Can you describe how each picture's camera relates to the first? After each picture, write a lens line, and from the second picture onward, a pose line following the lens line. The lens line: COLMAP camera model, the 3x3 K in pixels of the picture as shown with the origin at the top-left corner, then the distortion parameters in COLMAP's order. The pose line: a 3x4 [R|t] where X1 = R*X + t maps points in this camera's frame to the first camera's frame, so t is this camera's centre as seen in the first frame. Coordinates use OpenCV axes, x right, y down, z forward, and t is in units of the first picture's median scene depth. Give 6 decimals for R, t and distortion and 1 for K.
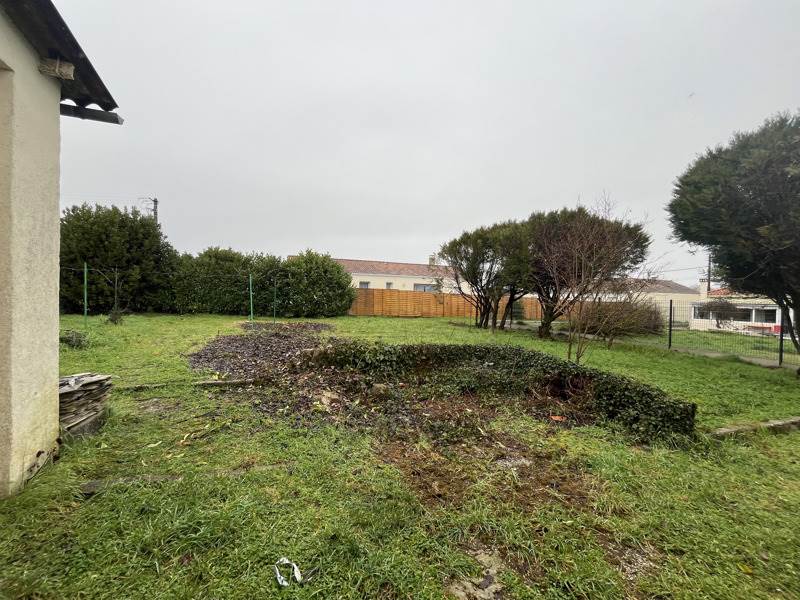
lens RADIAL K [[325.1, 0, 400.0], [0, 325.1, 300.0], [0, 0, 1]] dist [-0.000435, -0.000537]
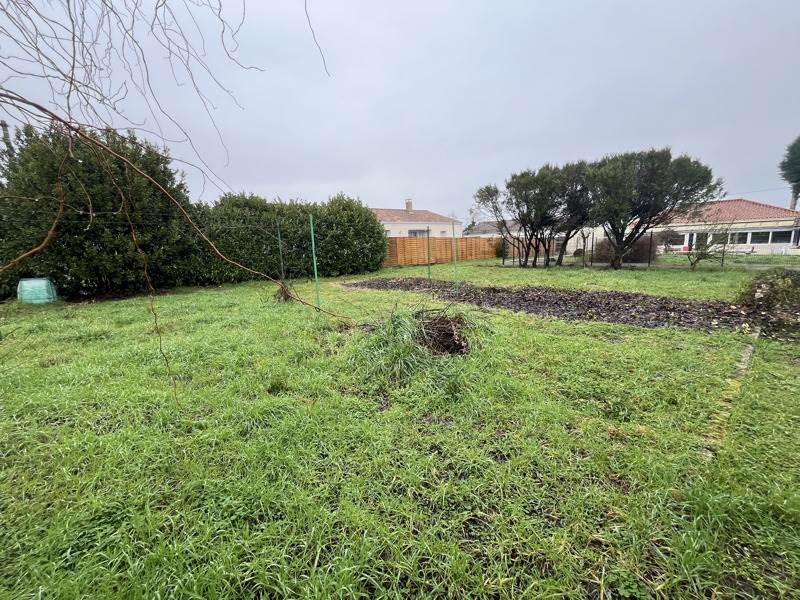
lens RADIAL K [[325.1, 0, 400.0], [0, 325.1, 300.0], [0, 0, 1]] dist [-0.000435, -0.000537]
pose [[0.934038, -0.124150, 0.334903, -1.826660], [0.069350, 0.982840, 0.170928, -0.073807], [-0.350377, -0.136428, 0.926619, 0.504894]]
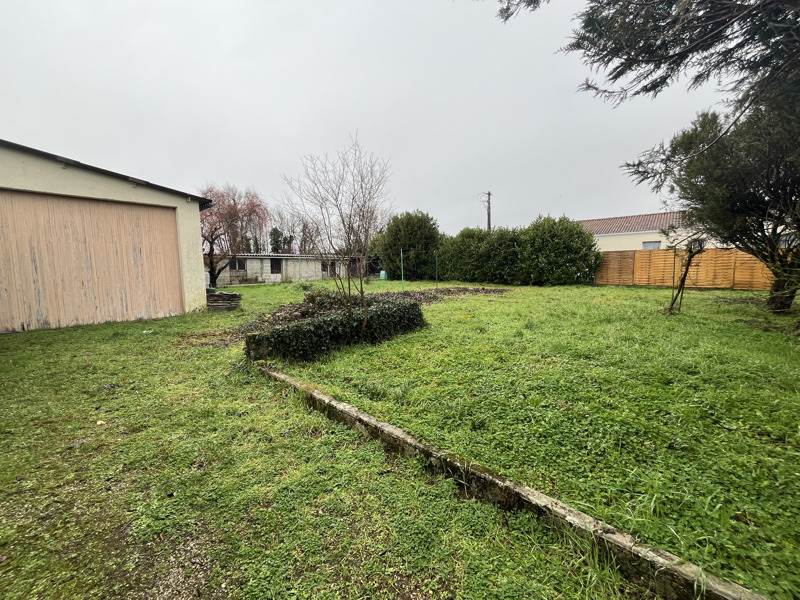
lens RADIAL K [[325.1, 0, 400.0], [0, 325.1, 300.0], [0, 0, 1]] dist [-0.000435, -0.000537]
pose [[0.471523, 0.051849, -0.880328, 1.529218], [0.016623, 0.997570, 0.067658, 0.092826], [0.881697, -0.046536, 0.469515, 0.684285]]
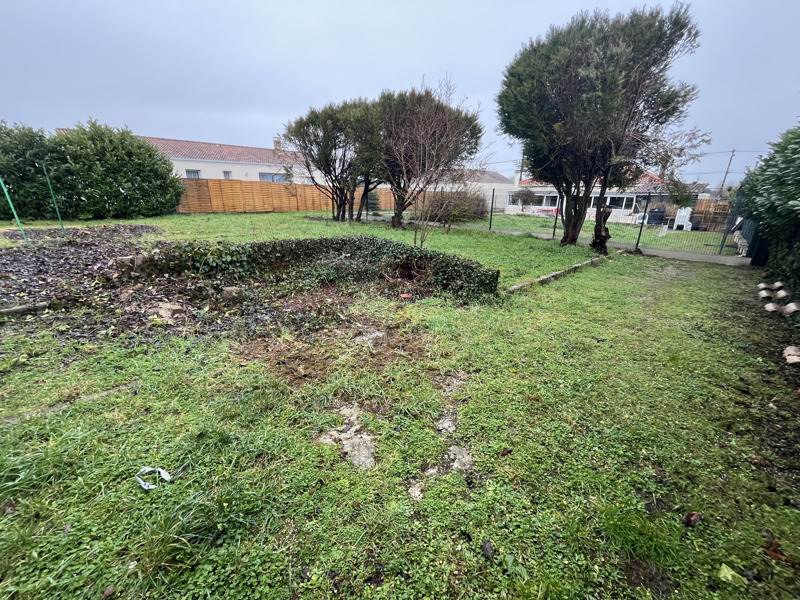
lens RADIAL K [[325.1, 0, 400.0], [0, 325.1, 300.0], [0, 0, 1]] dist [-0.000435, -0.000537]
pose [[0.911266, -0.143136, 0.386144, 0.011917], [0.014135, 0.947973, 0.318037, 0.006343], [-0.411576, -0.284358, 0.865878, -0.005243]]
